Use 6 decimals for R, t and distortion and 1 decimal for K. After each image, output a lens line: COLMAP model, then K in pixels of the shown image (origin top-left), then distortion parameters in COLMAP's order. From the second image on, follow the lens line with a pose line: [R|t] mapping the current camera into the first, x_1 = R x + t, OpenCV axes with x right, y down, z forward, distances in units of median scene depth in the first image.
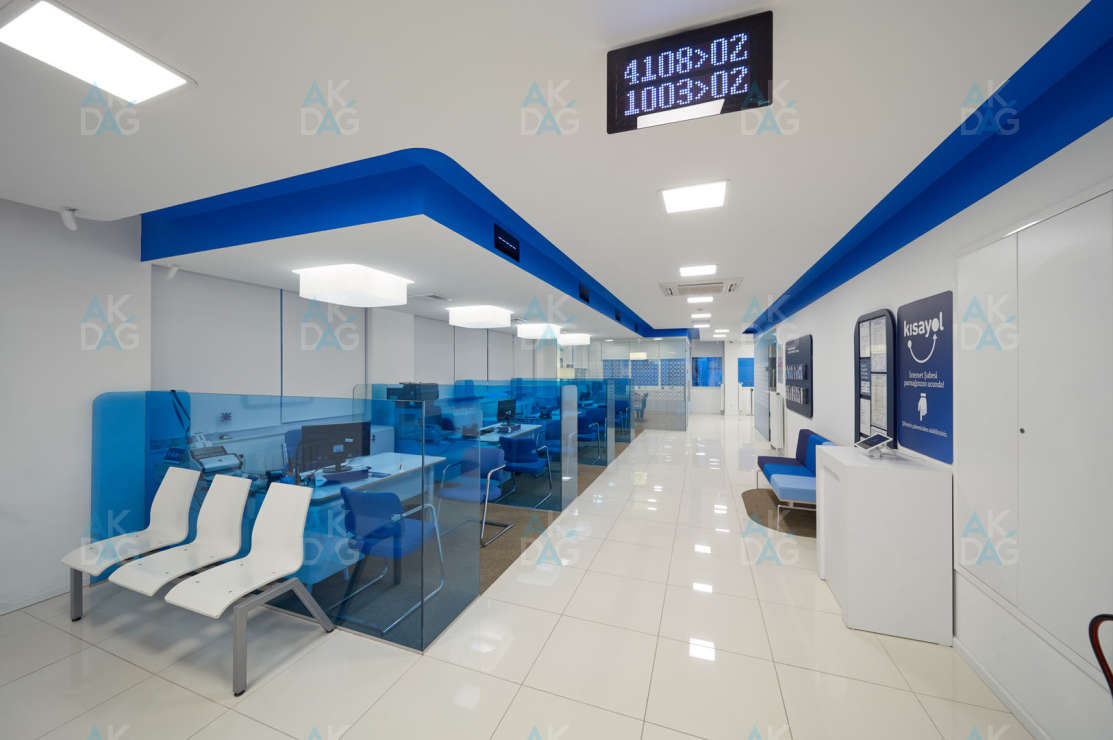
lens RADIAL K [[400.7, 0, 554.1], [0, 400.7, 370.2], [0, 0, 1]] dist [-0.000140, -0.000402]
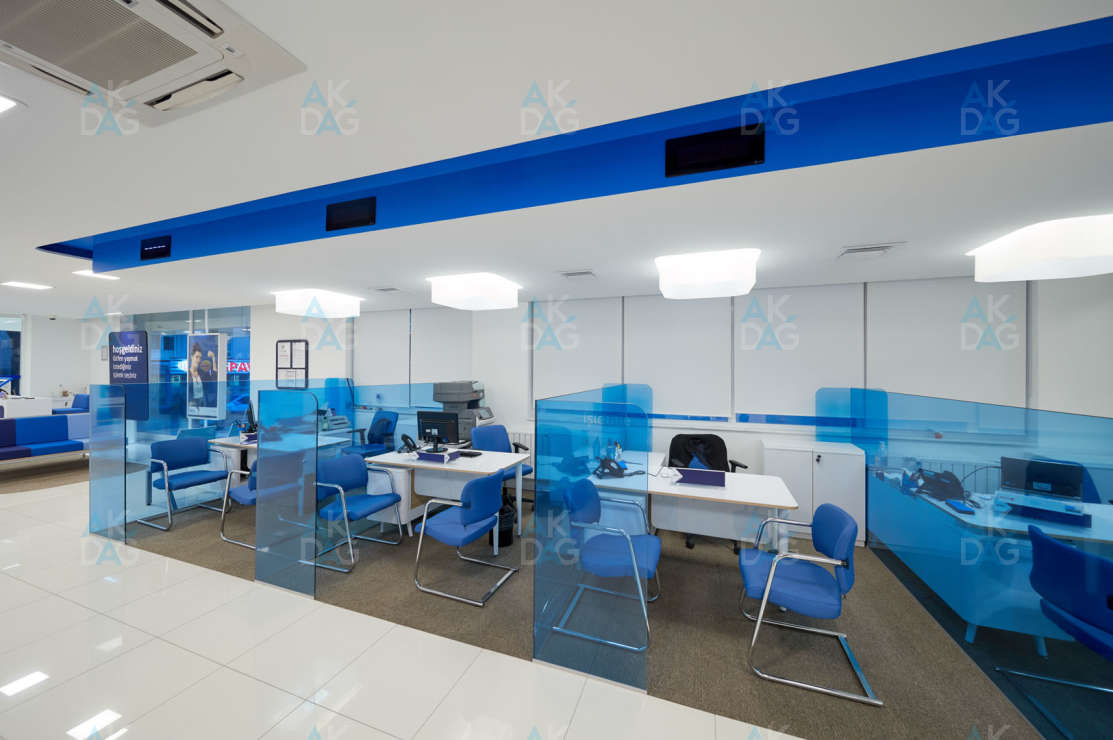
lens RADIAL K [[400.7, 0, 556.1], [0, 400.7, 367.0], [0, 0, 1]] dist [-0.000140, -0.000402]
pose [[-0.000406, -0.003363, -0.999994, 0.585569], [-0.003408, 0.999989, -0.003362, 0.000316], [0.999994, 0.003407, -0.000418, 1.253415]]
